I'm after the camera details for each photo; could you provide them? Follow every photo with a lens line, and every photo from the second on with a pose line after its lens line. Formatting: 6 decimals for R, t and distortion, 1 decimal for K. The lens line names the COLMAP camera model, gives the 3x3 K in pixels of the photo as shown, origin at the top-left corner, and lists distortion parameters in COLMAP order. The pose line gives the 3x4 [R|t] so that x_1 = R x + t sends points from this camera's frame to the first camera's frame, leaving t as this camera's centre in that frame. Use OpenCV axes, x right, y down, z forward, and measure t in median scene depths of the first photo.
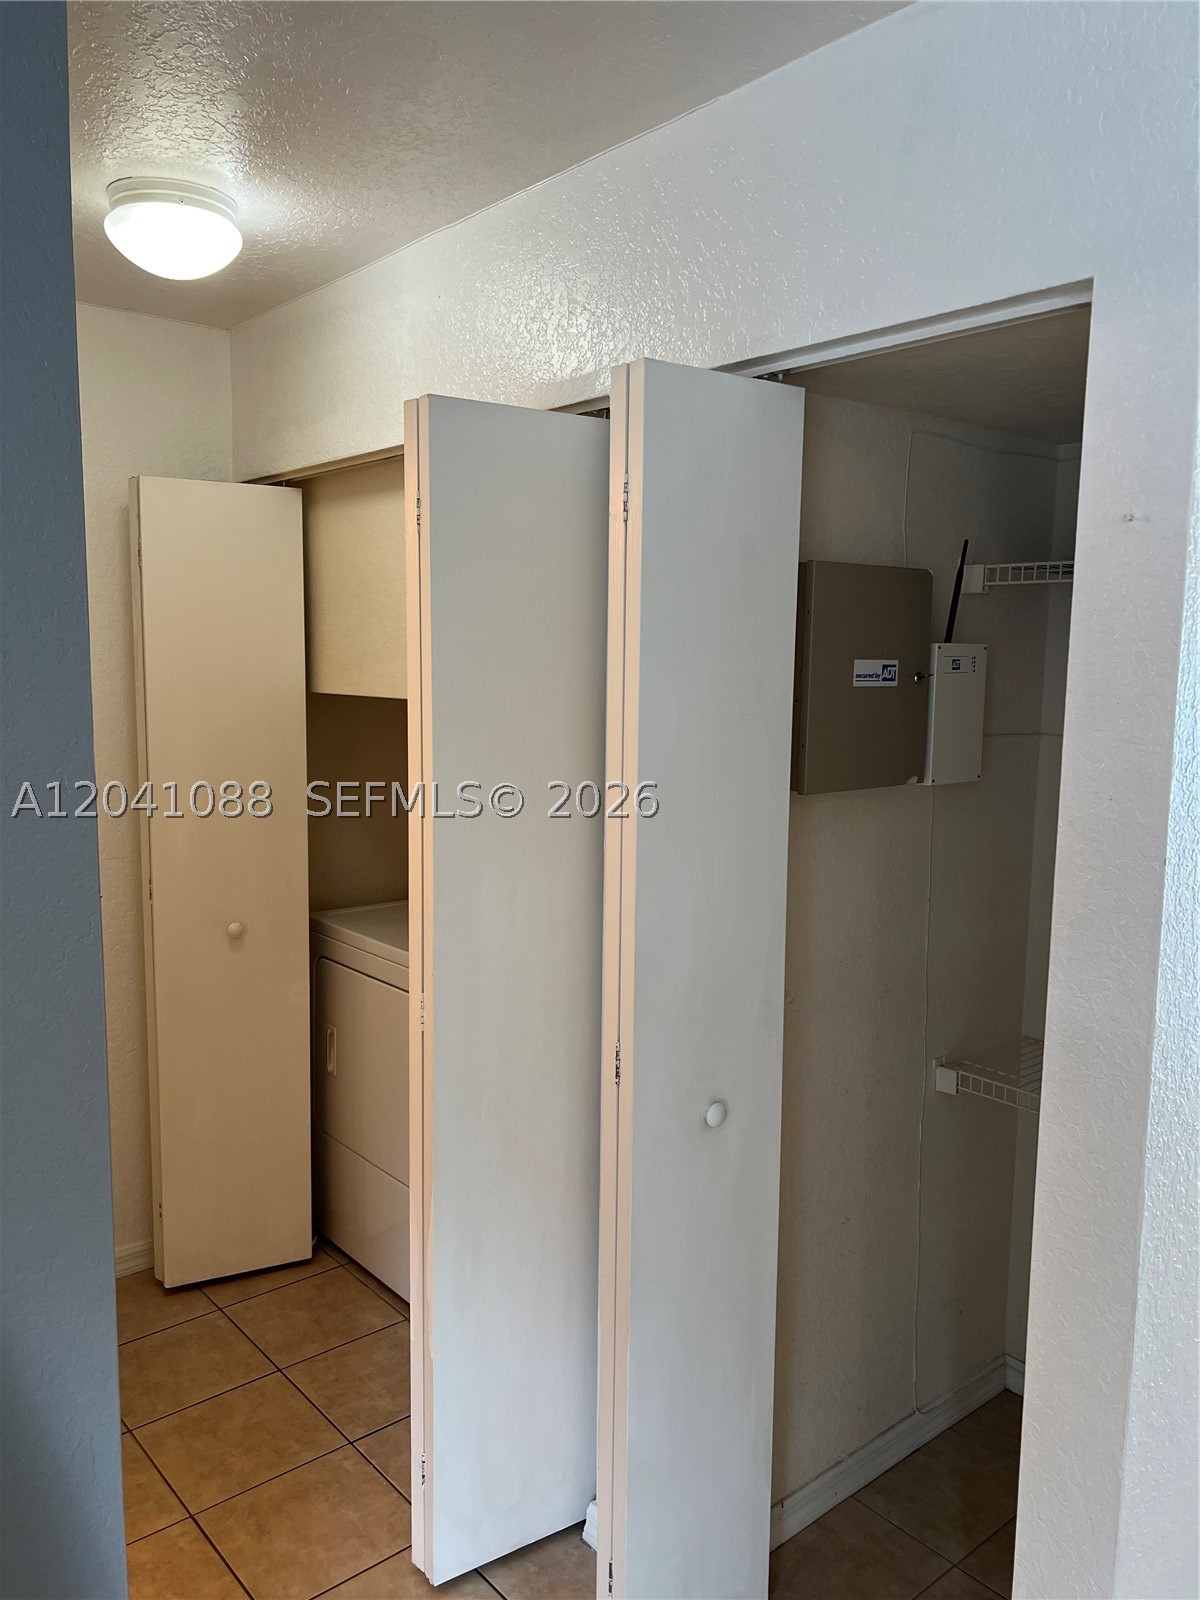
lens RADIAL K [[1202.4, 0, 610.7], [0, 1202.4, 796.3], [0, 0, 1]] dist [0.070797, -0.075619]
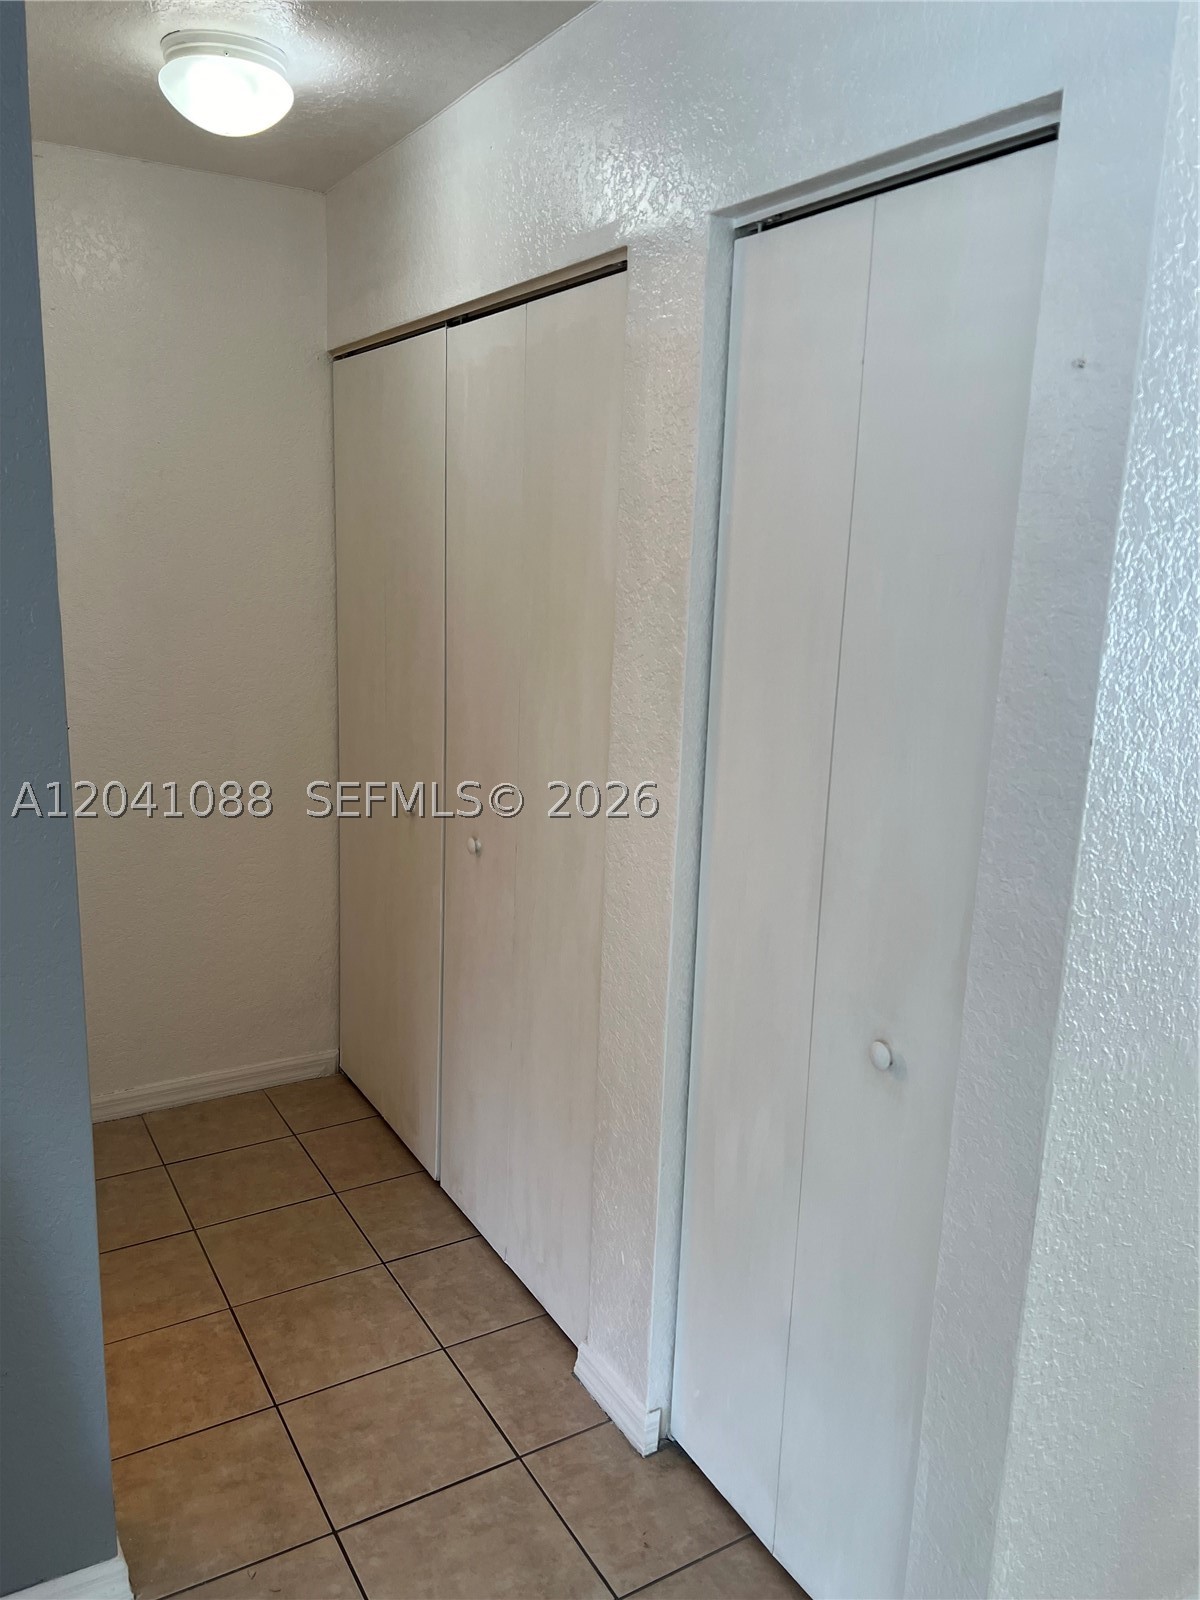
lens RADIAL K [[1202.4, 0, 597.5], [0, 1202.4, 790.7], [0, 0, 1]] dist [0.070797, -0.075619]
pose [[0.986334, 0.060363, -0.153304, 0.141827], [-0.047643, 0.995212, 0.085336, 0.018291], [0.157722, -0.076866, 0.984487, 0.008146]]
